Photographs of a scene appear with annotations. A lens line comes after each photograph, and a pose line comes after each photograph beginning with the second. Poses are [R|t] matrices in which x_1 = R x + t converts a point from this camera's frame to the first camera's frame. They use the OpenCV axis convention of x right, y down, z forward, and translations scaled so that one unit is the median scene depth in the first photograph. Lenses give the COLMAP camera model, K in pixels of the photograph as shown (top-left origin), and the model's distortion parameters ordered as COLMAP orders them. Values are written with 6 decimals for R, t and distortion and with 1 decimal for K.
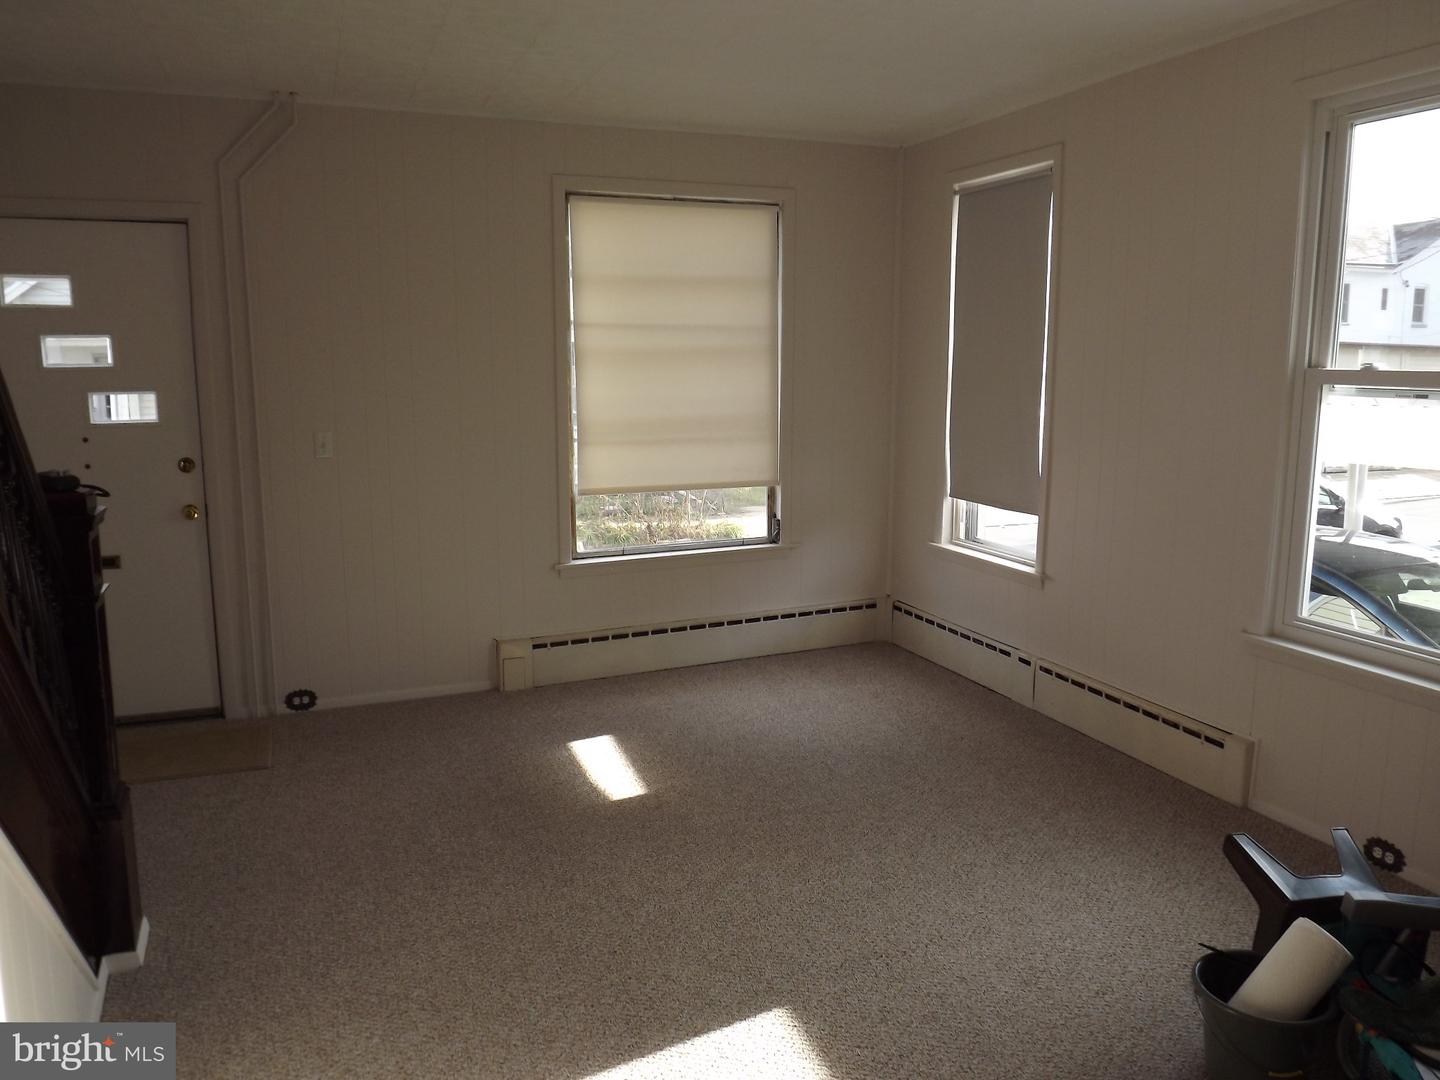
lens RADIAL K [[1020.0, 0, 720.0], [0, 1020.0, 540.0], [0, 0, 1]] dist [-0.067016, 0.025213]
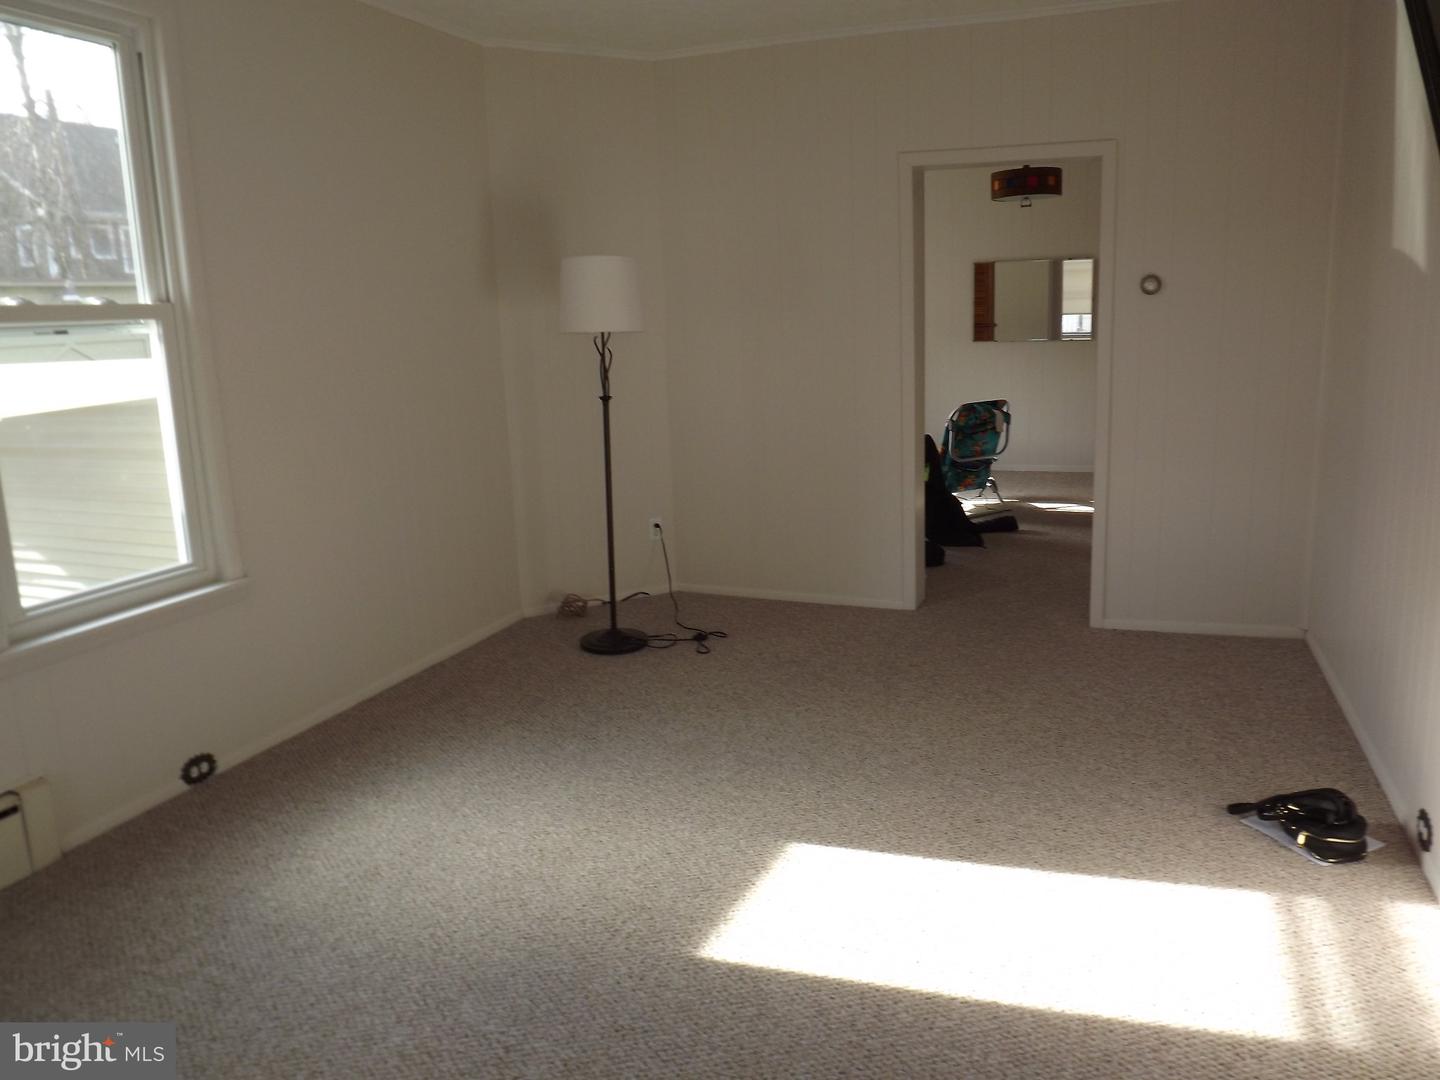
lens RADIAL K [[1020.0, 0, 720.0], [0, 1020.0, 540.0], [0, 0, 1]] dist [-0.067016, 0.025213]
pose [[-0.702838, -0.128324, 0.699680, -0.431692], [0.156645, 0.931530, 0.328199, -0.170841], [-0.693888, 0.340272, -0.634613, 1.219964]]
